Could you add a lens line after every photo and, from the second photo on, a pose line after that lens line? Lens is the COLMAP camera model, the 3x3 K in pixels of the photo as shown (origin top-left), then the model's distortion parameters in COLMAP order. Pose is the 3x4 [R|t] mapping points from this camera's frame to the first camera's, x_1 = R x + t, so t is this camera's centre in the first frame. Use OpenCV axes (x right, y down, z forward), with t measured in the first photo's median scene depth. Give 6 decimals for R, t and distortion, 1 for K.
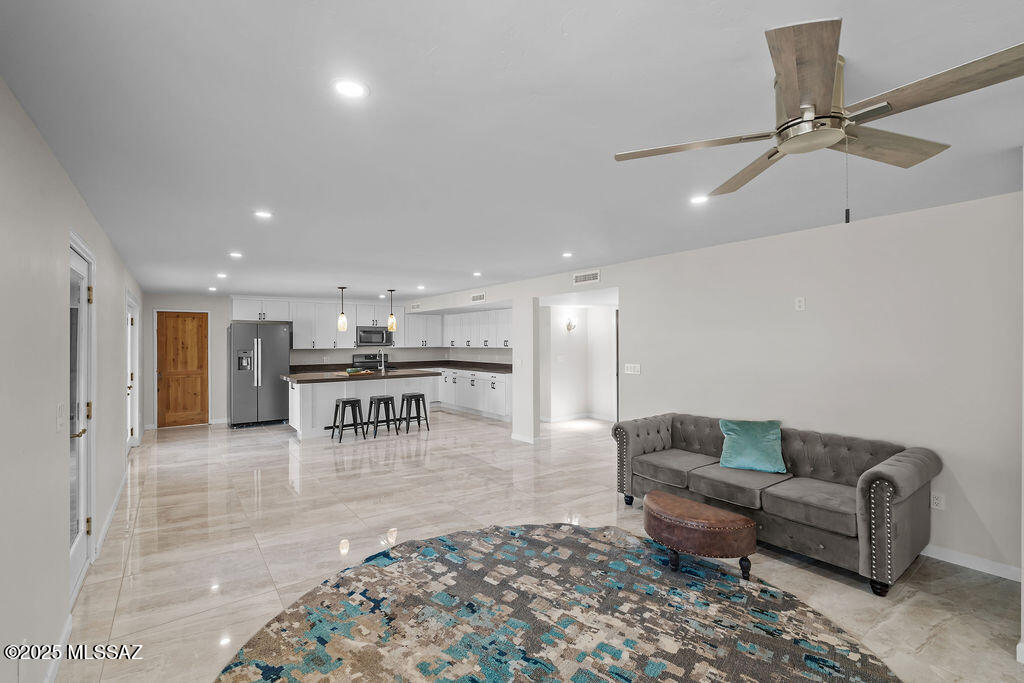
lens RADIAL K [[449.6, 0, 512.2], [0, 449.6, 342.8], [0, 0, 1]] dist [-0.004085, 0.000816]
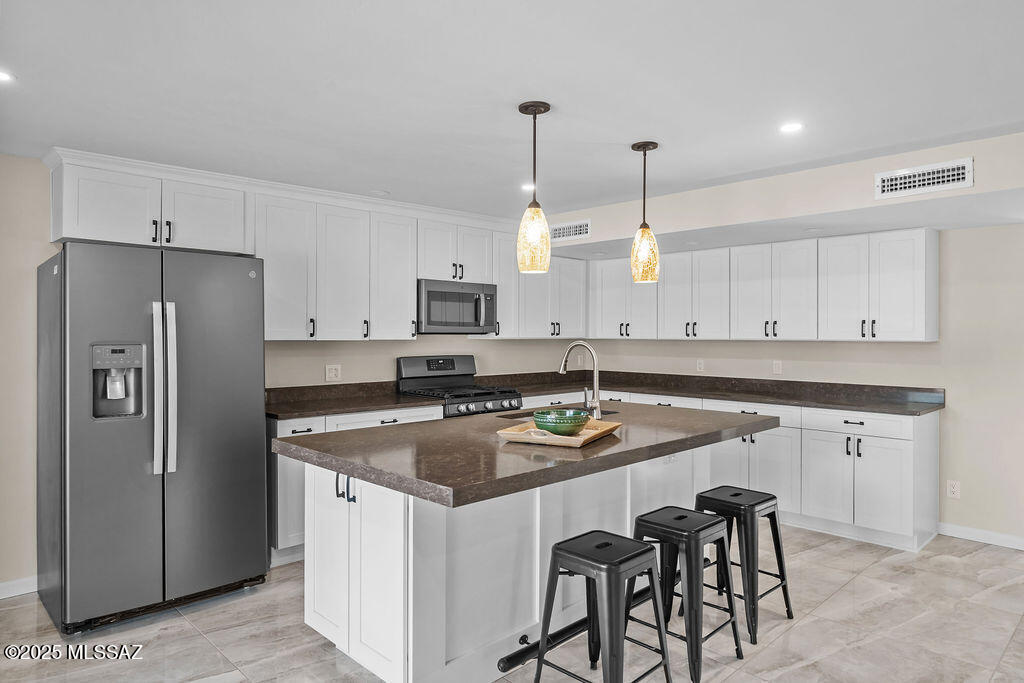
lens RADIAL K [[647.9, 0, 512.0], [0, 647.9, 341.9], [0, 0, 1]] dist [0.007692, 0.001637]
pose [[0.991660, 0.005501, 0.128767, -0.362789], [-0.007012, 0.999912, 0.011286, 0.008214], [-0.128693, -0.012095, 0.991611, 0.513402]]
